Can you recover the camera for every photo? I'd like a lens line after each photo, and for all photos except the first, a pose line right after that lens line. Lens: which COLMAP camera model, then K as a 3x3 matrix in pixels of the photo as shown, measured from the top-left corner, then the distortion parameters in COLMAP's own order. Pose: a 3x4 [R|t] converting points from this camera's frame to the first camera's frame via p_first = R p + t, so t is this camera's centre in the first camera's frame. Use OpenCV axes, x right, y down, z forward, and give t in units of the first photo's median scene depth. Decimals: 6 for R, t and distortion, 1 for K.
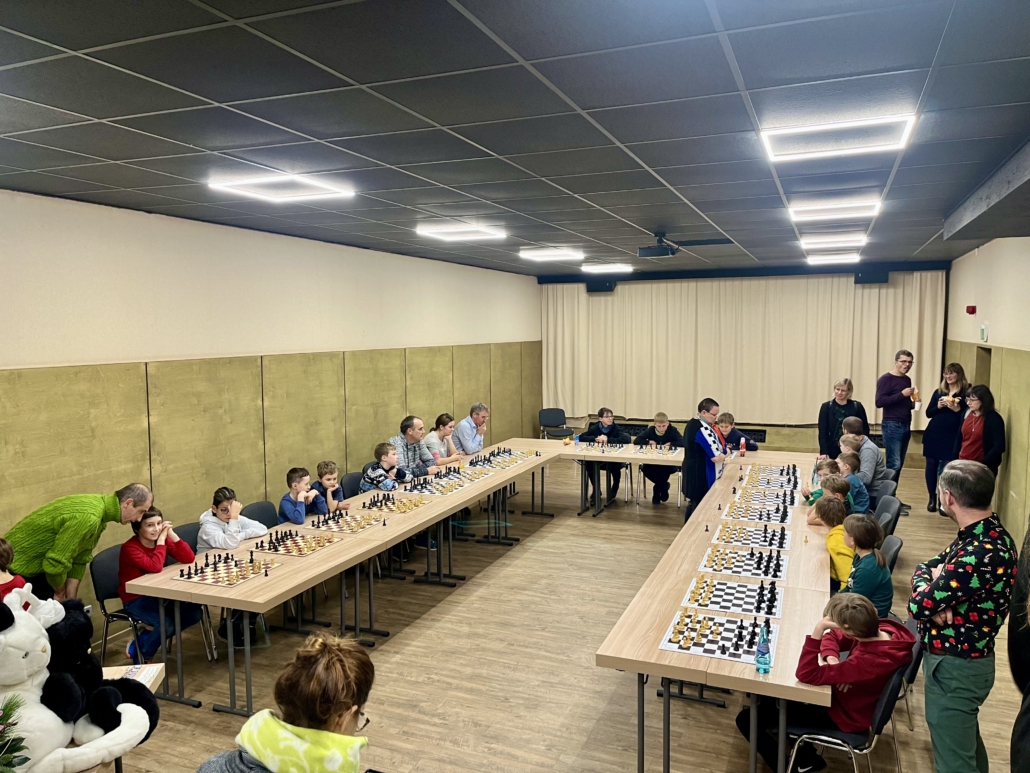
lens RADIAL K [[778.9, 0, 531.0], [0, 778.9, 393.9], [0, 0, 1]] dist [0.066669, -0.086237]
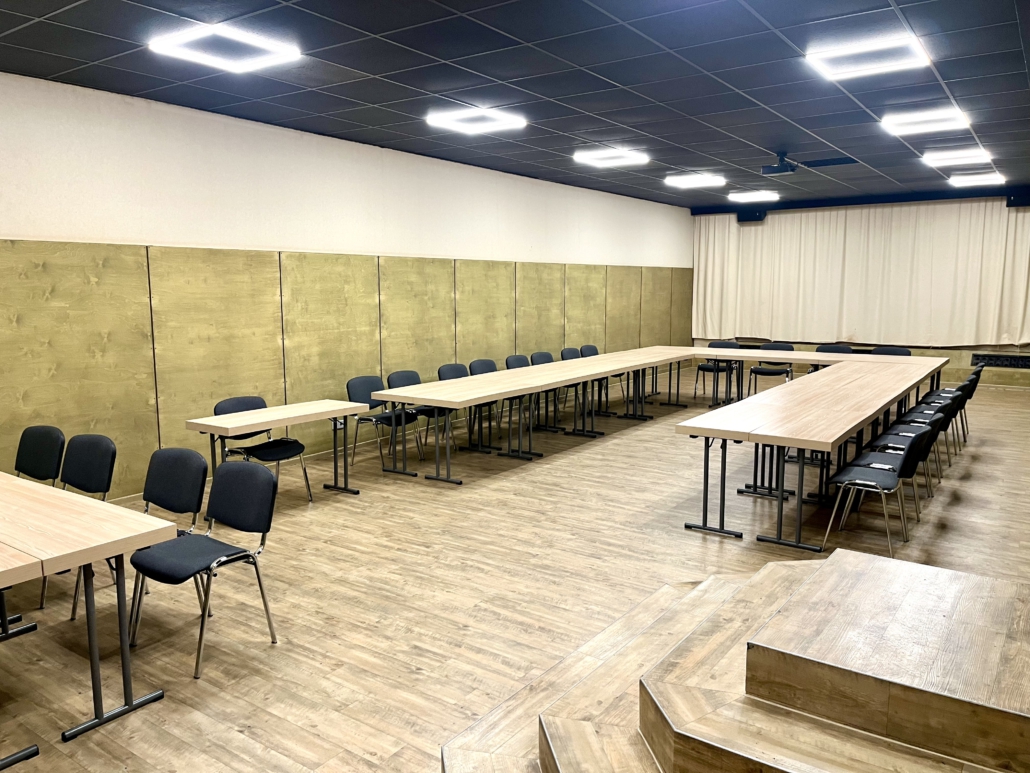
lens RADIAL K [[778.9, 0, 516.7], [0, 778.9, 382.6], [0, 0, 1]] dist [0.066669, -0.086237]
pose [[0.972357, 0.033290, -0.231116, 0.058826], [-0.023585, 0.998725, 0.044632, 0.087085], [0.232307, -0.037948, 0.971902, -0.225610]]
